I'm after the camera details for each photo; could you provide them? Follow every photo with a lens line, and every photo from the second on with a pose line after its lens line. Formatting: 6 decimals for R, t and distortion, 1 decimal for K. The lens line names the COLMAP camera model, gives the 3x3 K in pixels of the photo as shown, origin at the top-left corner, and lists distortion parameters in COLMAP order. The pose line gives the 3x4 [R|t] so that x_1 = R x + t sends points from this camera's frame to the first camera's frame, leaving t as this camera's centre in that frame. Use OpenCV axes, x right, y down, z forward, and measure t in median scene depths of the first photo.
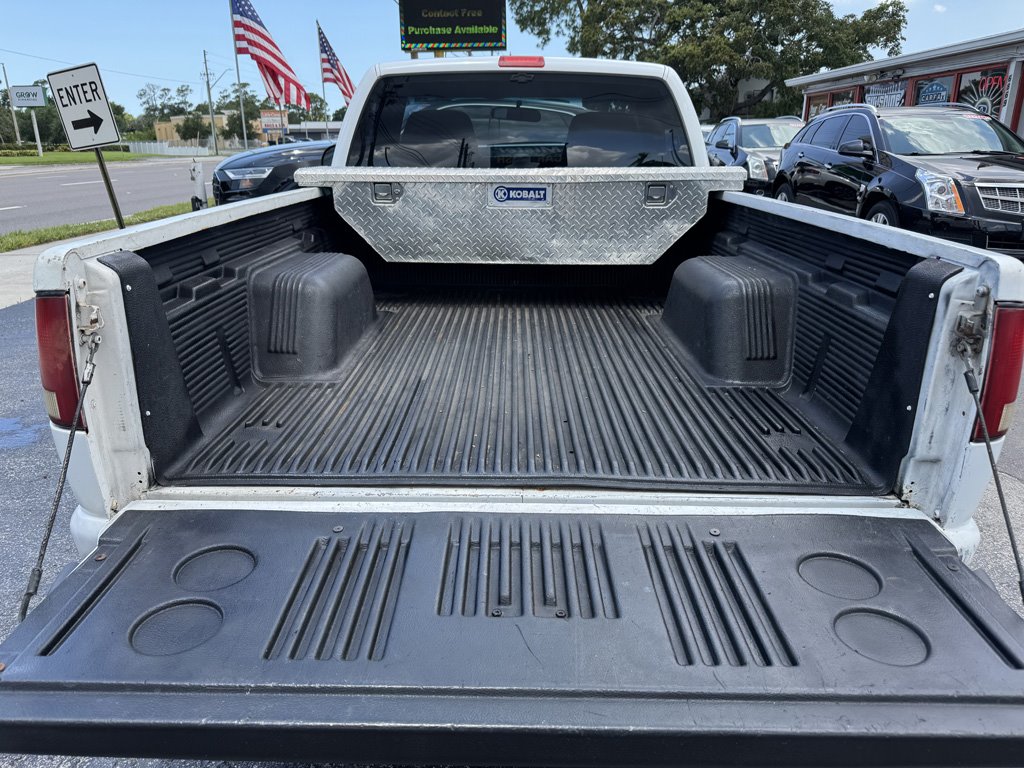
lens RADIAL K [[707.0, 0, 505.4], [0, 707.0, 385.1], [0, 0, 1]] dist [0.002345, -0.000434]
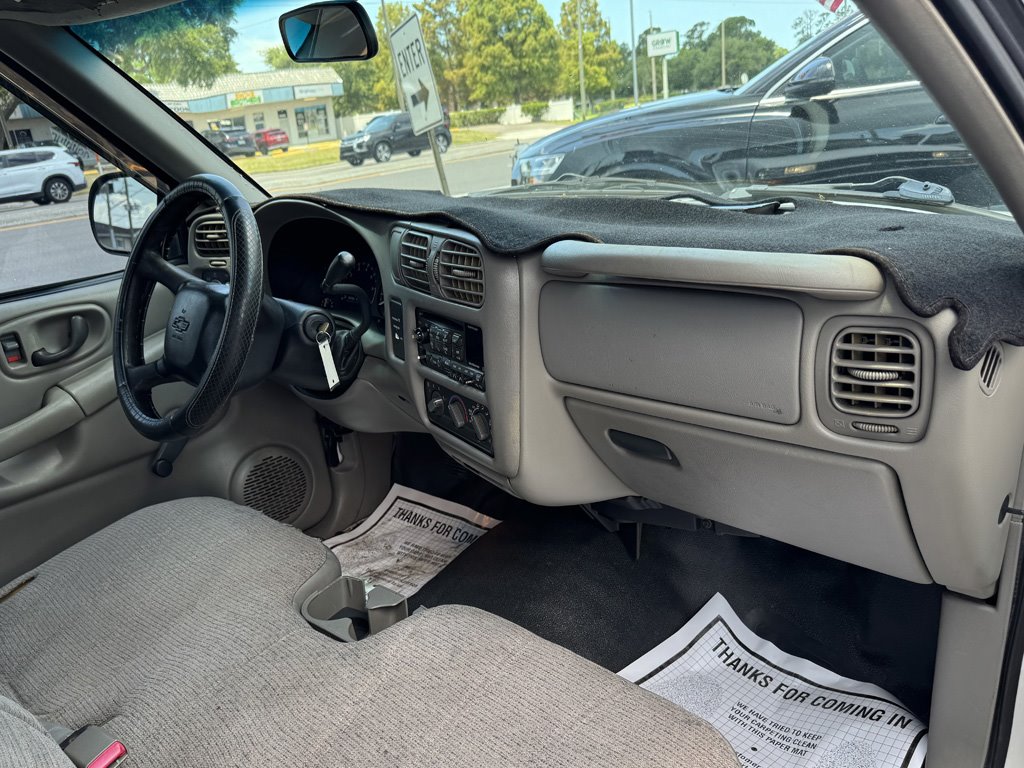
lens RADIAL K [[835.4, 0, 529.6], [0, 835.4, 428.8], [0, 0, 1]] dist [-0.009045, -0.015544]
pose [[0.741625, 0.168678, -0.649261, 0.054818], [-0.118361, 0.985588, 0.120856, -0.064496], [0.660290, -0.012783, 0.750902, 0.183013]]
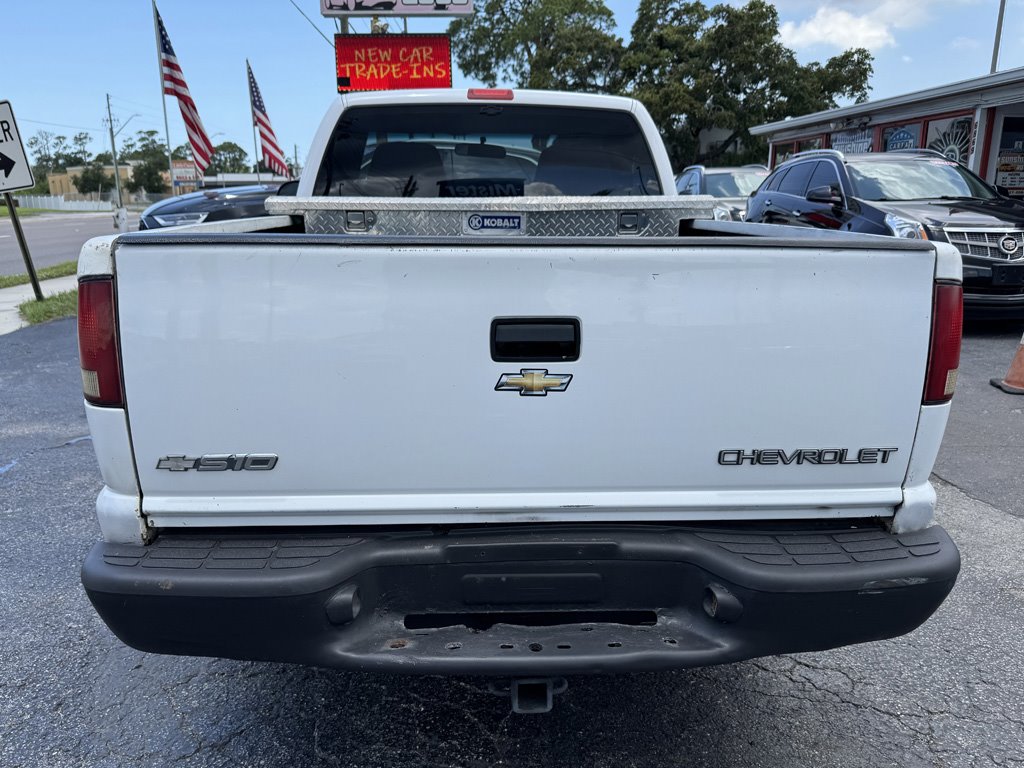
lens RADIAL K [[792.3, 0, 499.2], [0, 792.3, 425.0], [0, 0, 1]] dist [0.005734, -0.003664]
pose [[0.998108, -0.016252, 0.059293, -0.006413], [0.019206, 0.998585, -0.049583, 0.010581], [-0.058404, 0.050628, 0.997008, -0.015162]]
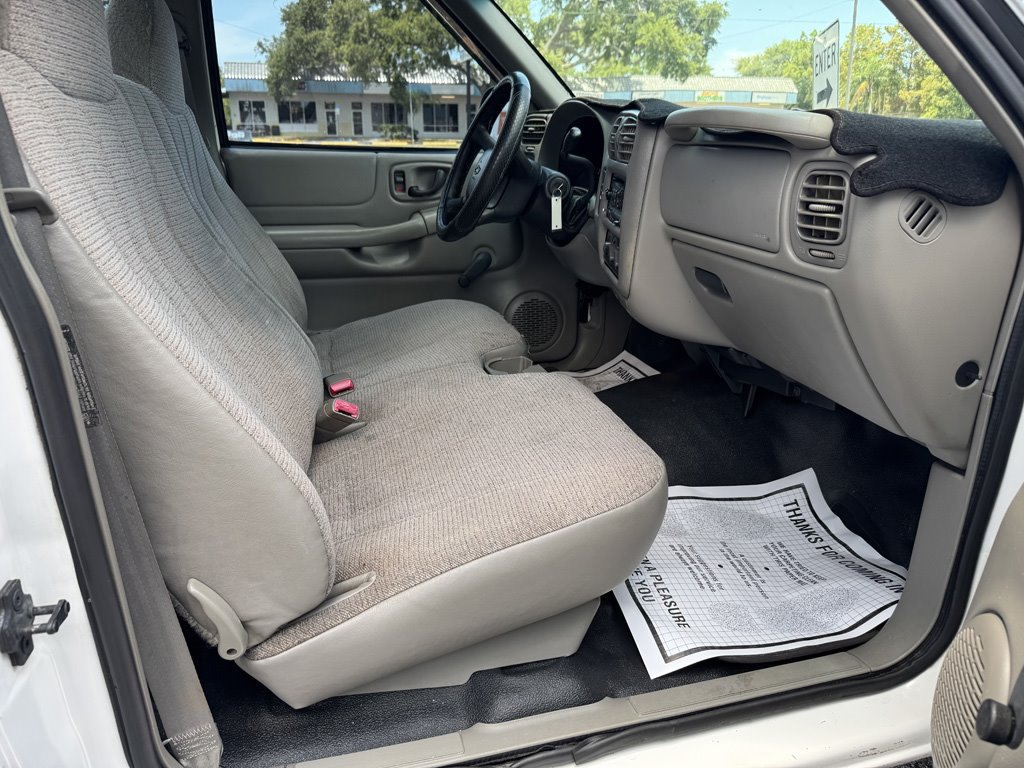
lens RADIAL K [[730.1, 0, 512.0], [0, 730.1, 384.0], [0, 0, 1]] dist [0.002290, -0.045261]
pose [[0.284052, 0.312390, -0.906491, 0.084377], [-0.311734, 0.924160, 0.220796, -0.056895], [0.906717, 0.219866, 0.359892, 0.194025]]
